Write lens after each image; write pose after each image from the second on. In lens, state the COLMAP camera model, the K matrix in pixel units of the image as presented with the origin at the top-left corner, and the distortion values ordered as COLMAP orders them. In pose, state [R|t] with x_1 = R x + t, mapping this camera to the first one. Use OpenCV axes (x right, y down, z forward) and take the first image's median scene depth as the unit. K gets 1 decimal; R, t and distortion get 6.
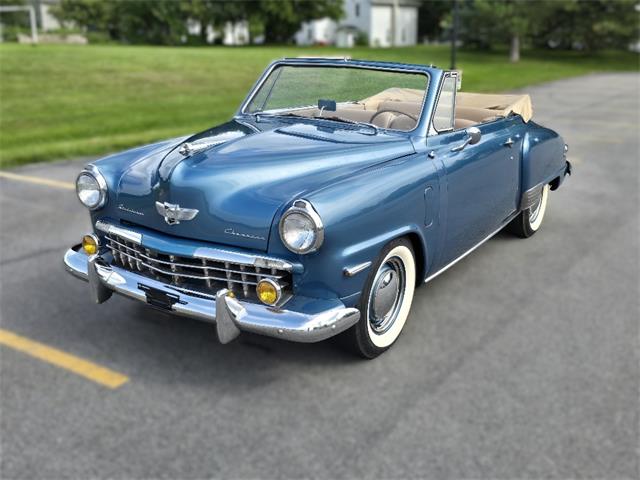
lens RADIAL K [[673.1, 0, 348.0], [0, 673.1, 214.9], [0, 0, 1]] dist [0.062190, 0.000000]
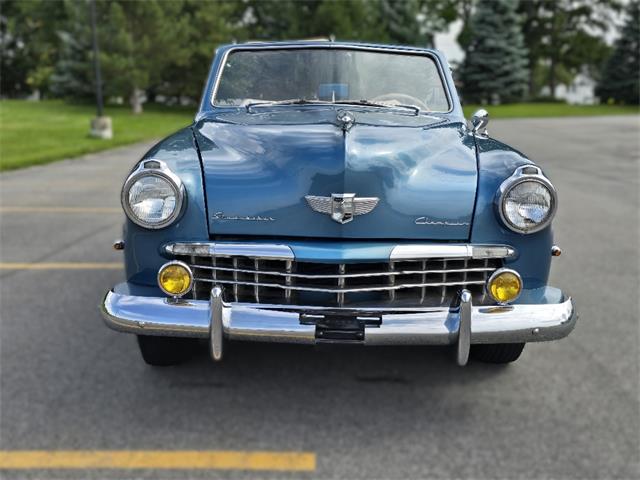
lens RADIAL K [[669.4, 0, 321.1], [0, 669.4, 235.9], [0, 0, 1]] dist [0.054922, 0.000000]
pose [[0.856715, -0.110713, 0.503768, -0.622221], [0.136535, 0.990529, -0.014505, 0.034127], [-0.497391, 0.081209, 0.863717, 0.385525]]
